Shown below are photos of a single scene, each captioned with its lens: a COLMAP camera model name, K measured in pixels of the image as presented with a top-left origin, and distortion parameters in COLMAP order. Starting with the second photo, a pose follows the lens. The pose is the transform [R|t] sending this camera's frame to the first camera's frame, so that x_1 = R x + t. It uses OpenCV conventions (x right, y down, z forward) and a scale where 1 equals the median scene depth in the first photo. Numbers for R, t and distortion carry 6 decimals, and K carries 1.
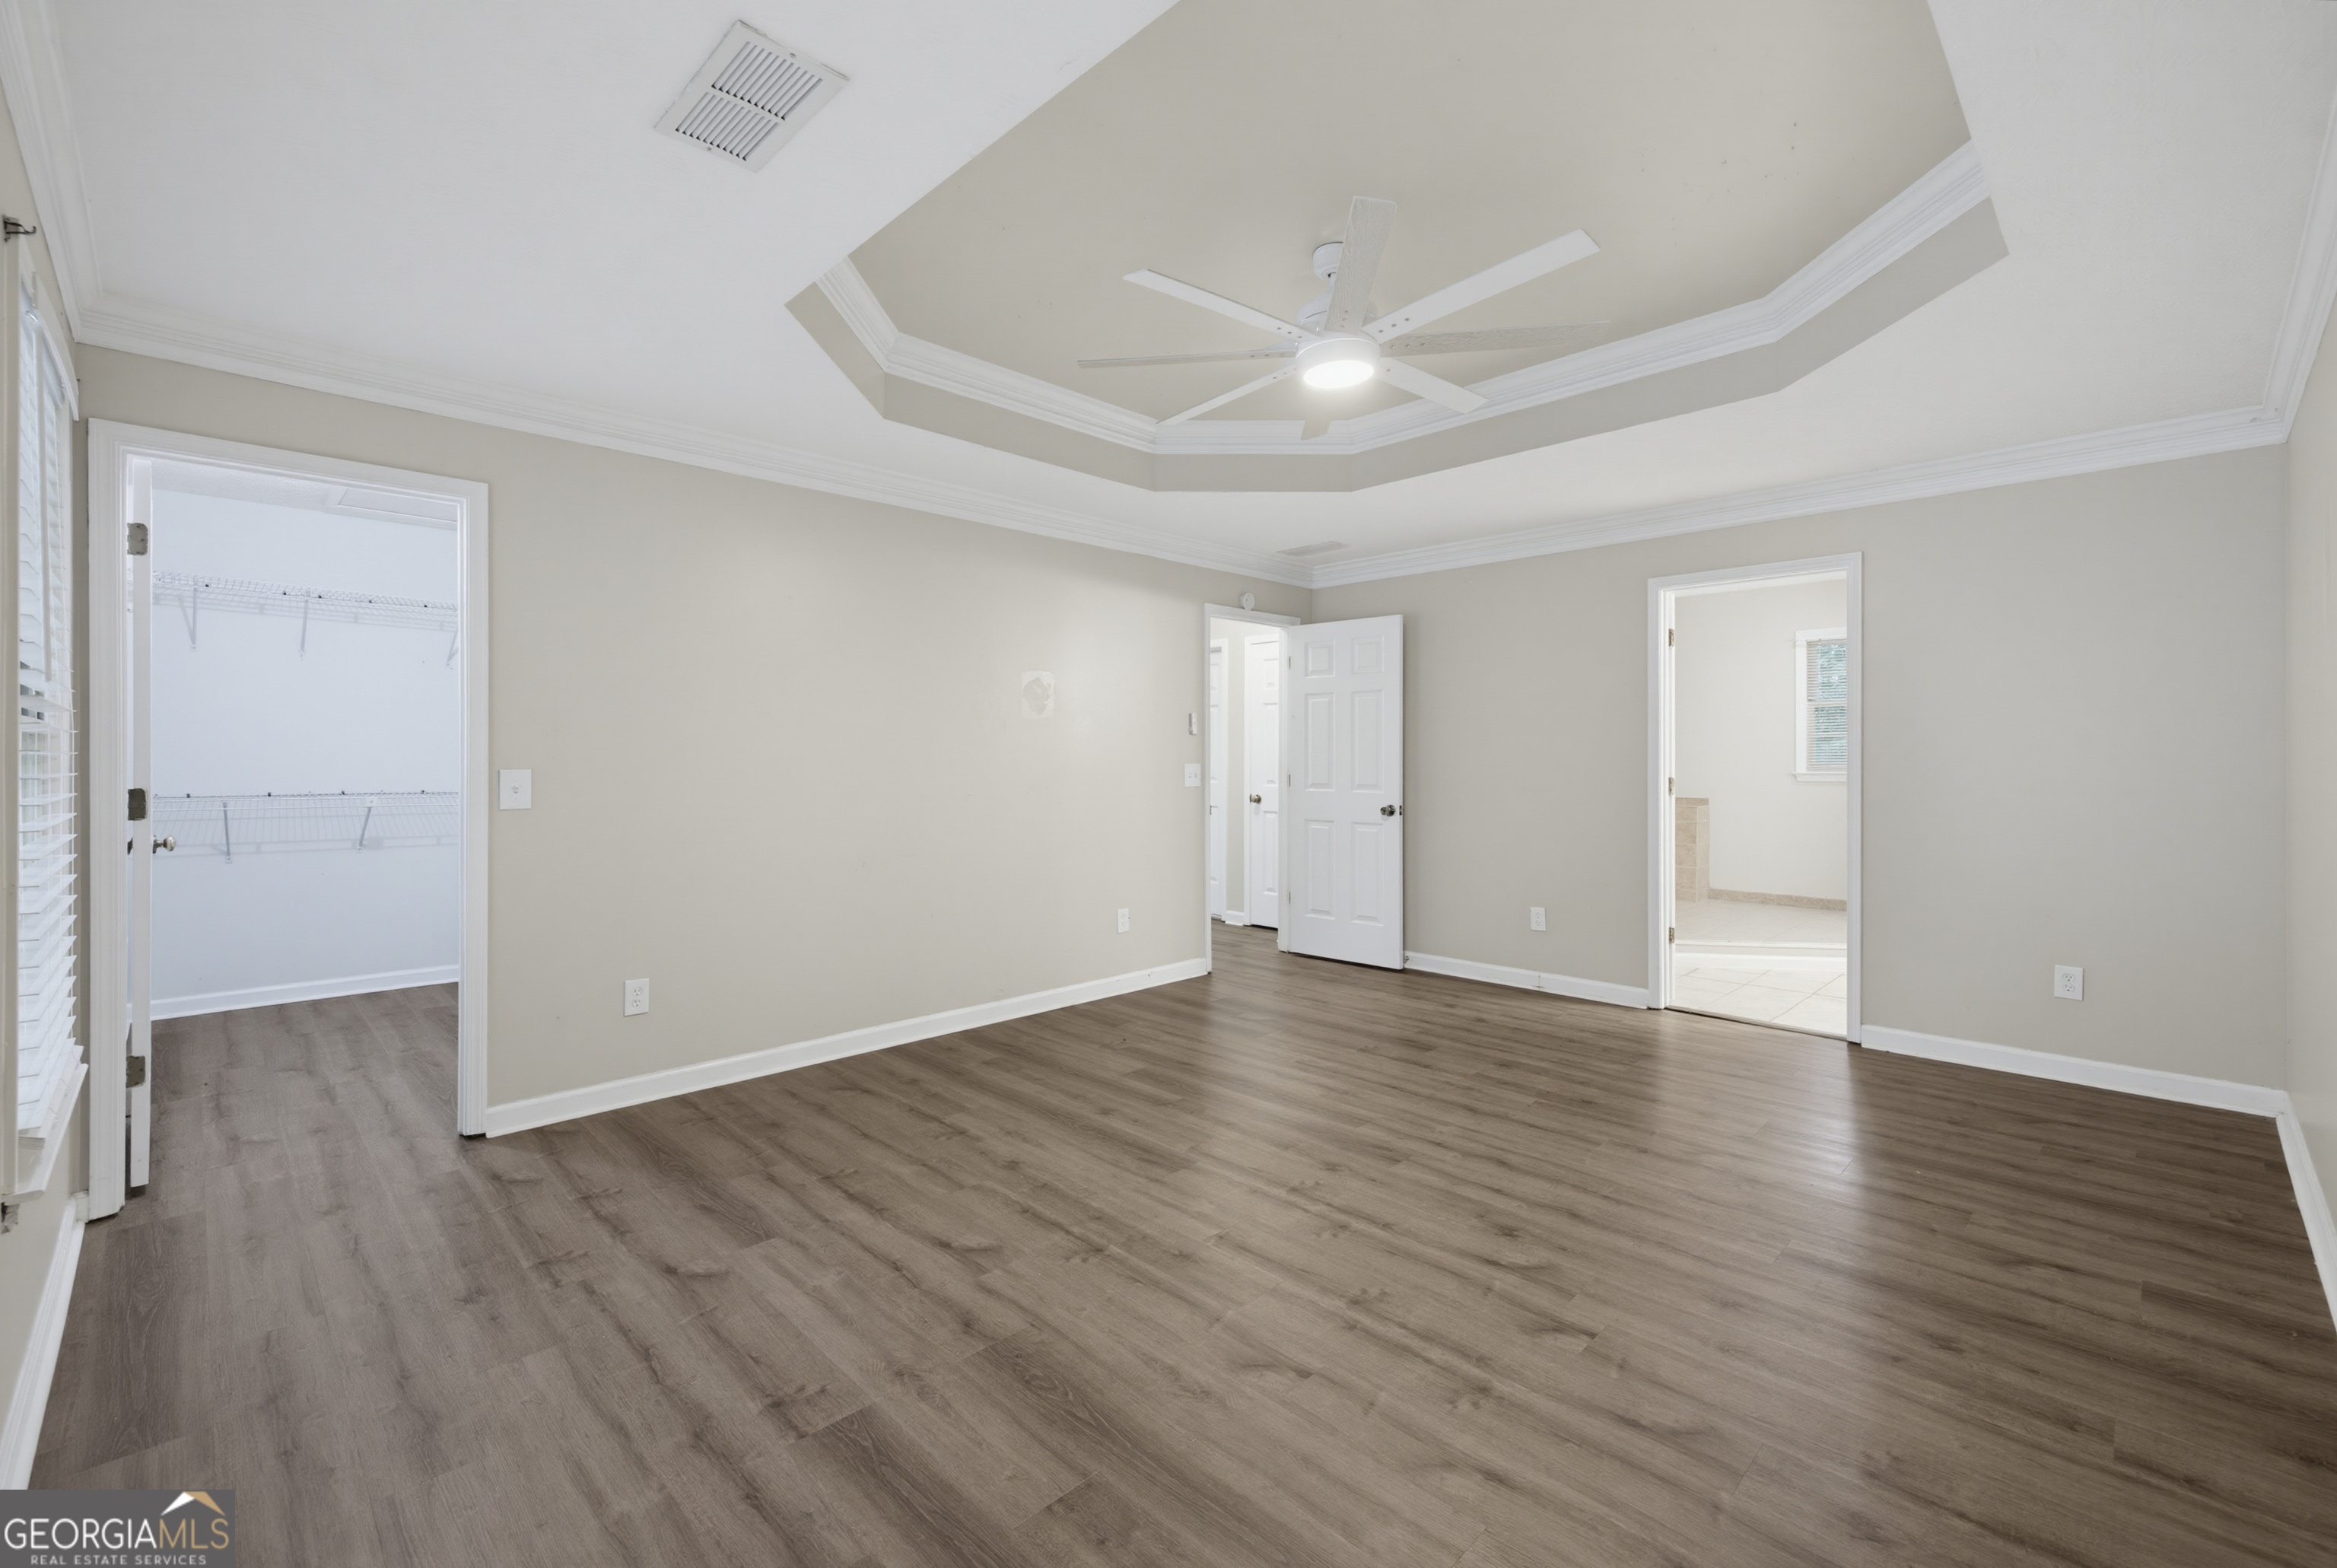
lens RADIAL K [[979.3, 0, 1172.7], [0, 979.3, 758.1], [0, 0, 1]] dist [0.004087, 0.000022]
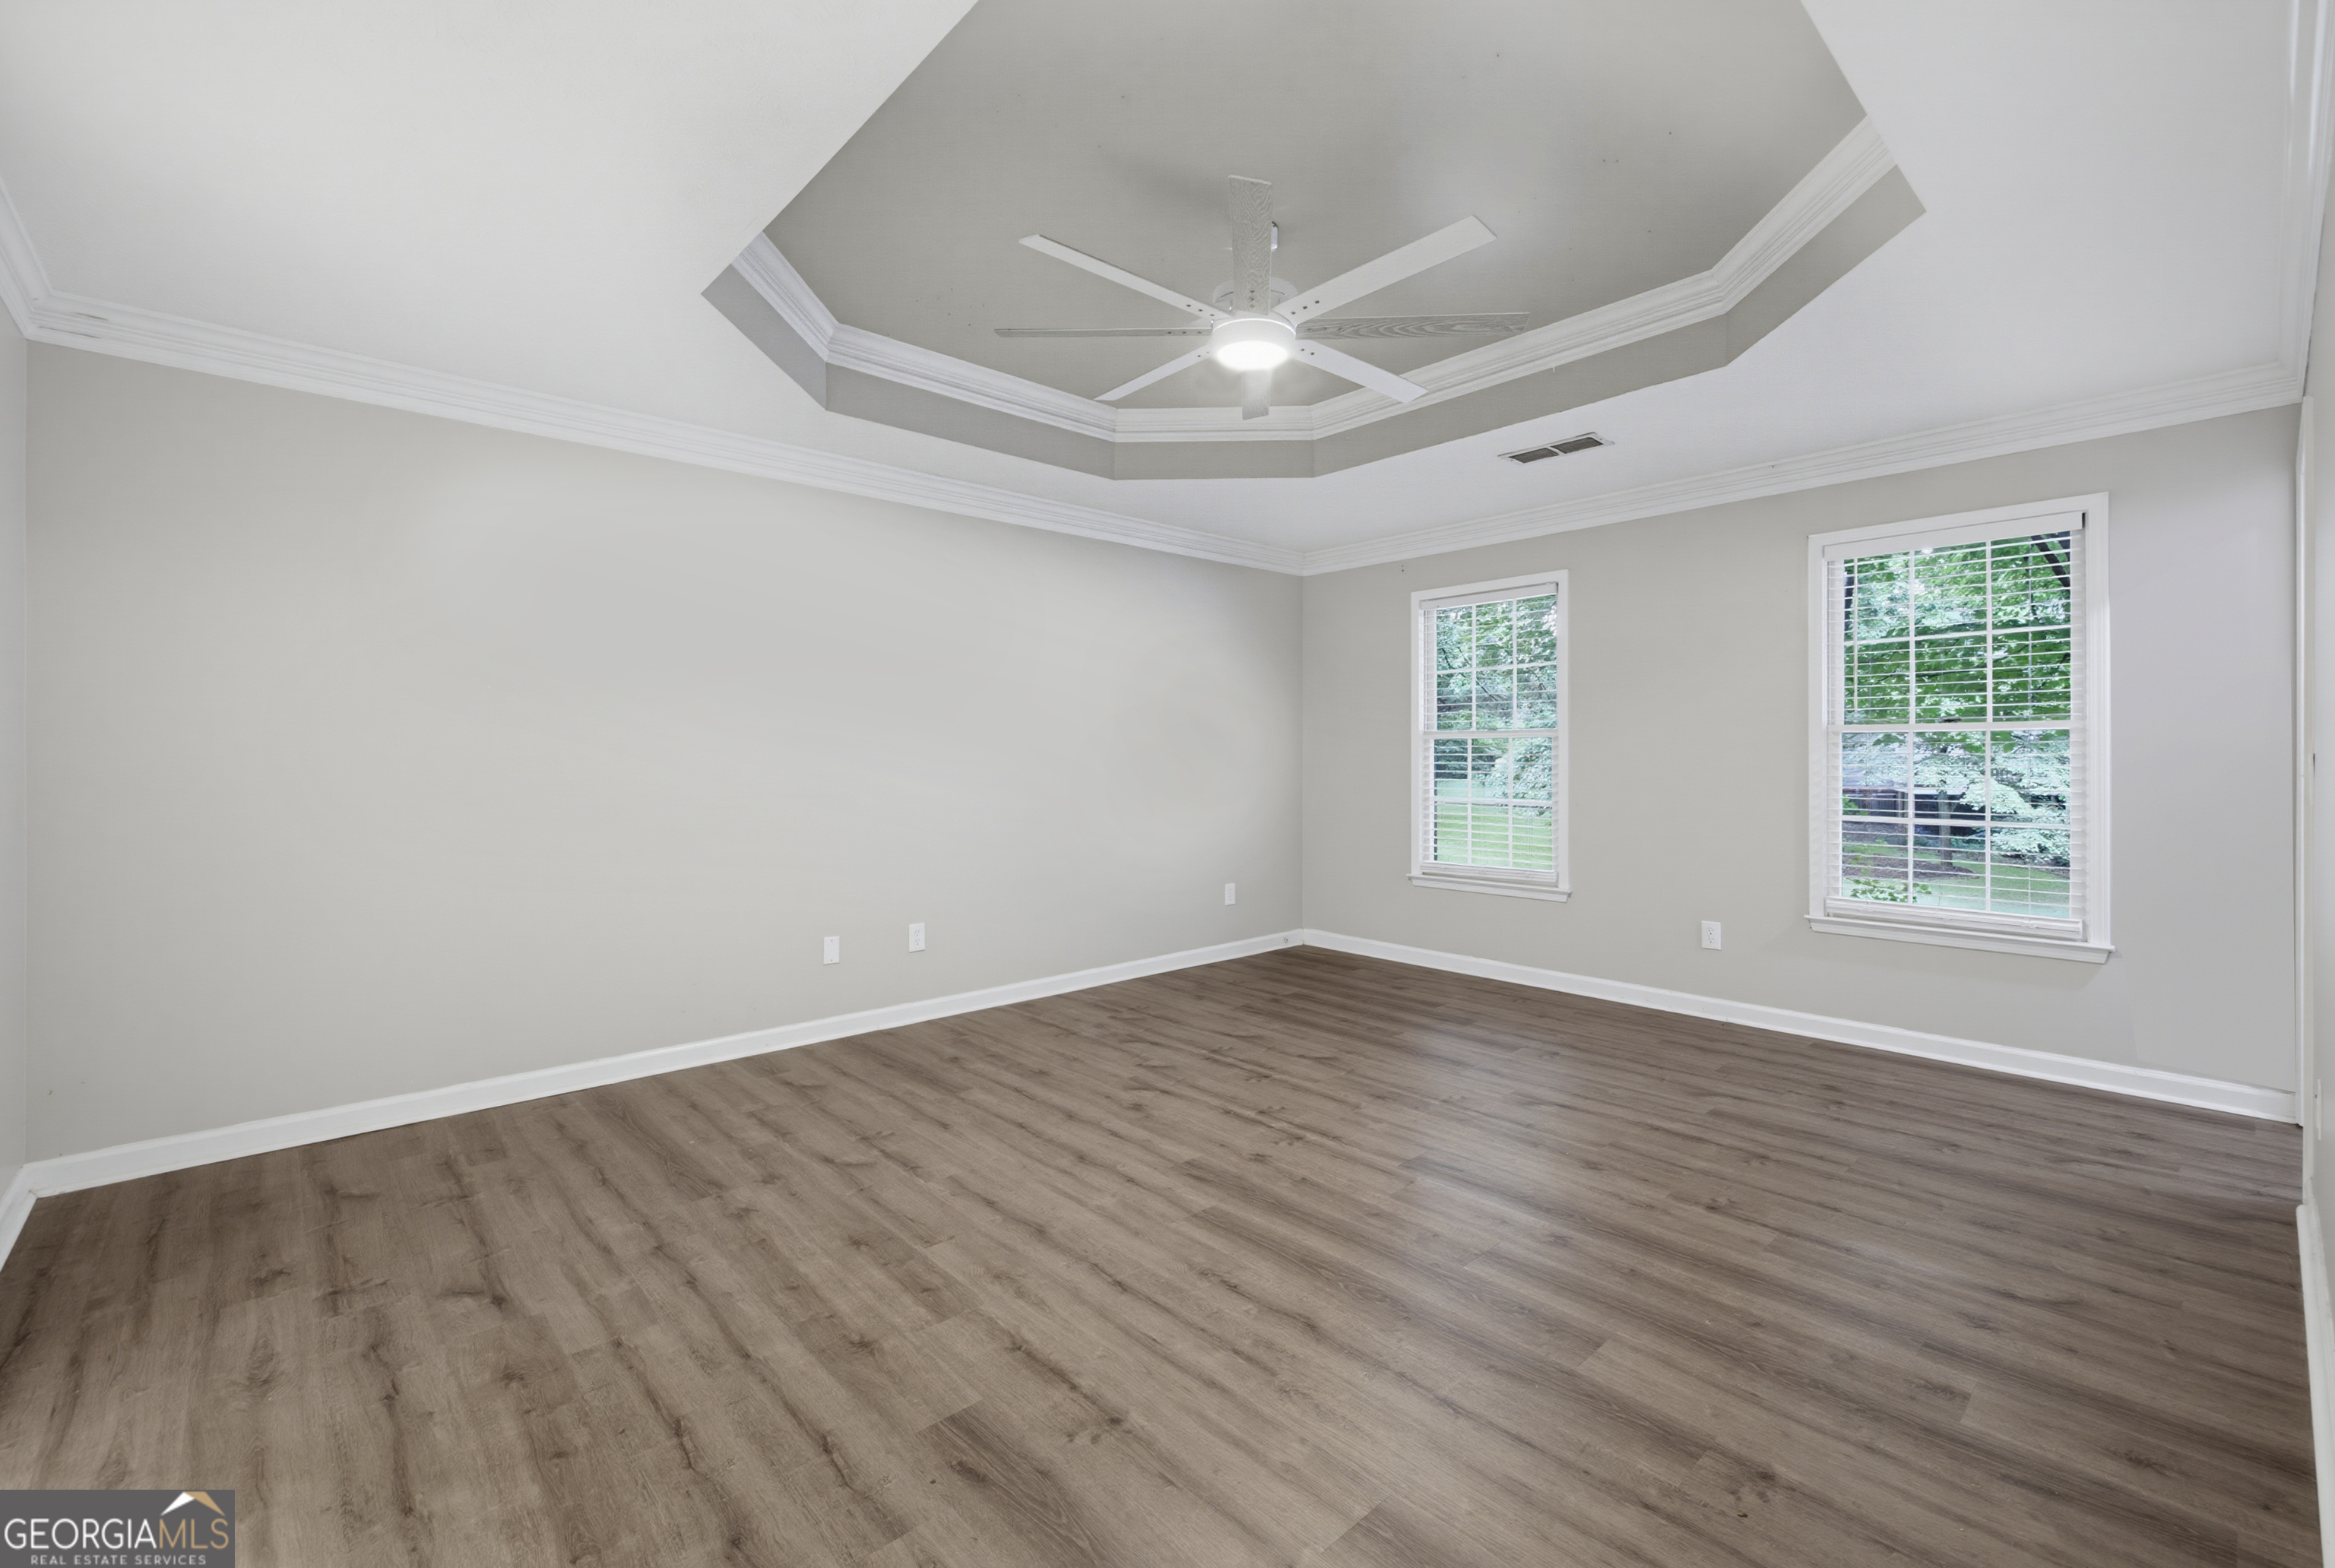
lens RADIAL K [[978.4, 0, 1171.7], [0, 978.4, 758.1], [0, 0, 1]] dist [0.004087, 0.000022]
pose [[-0.999380, -0.000468, 0.035209, 0.218584], [-0.000573, 0.999995, -0.002968, 0.020153], [-0.035208, -0.002986, -0.999376, 2.016685]]
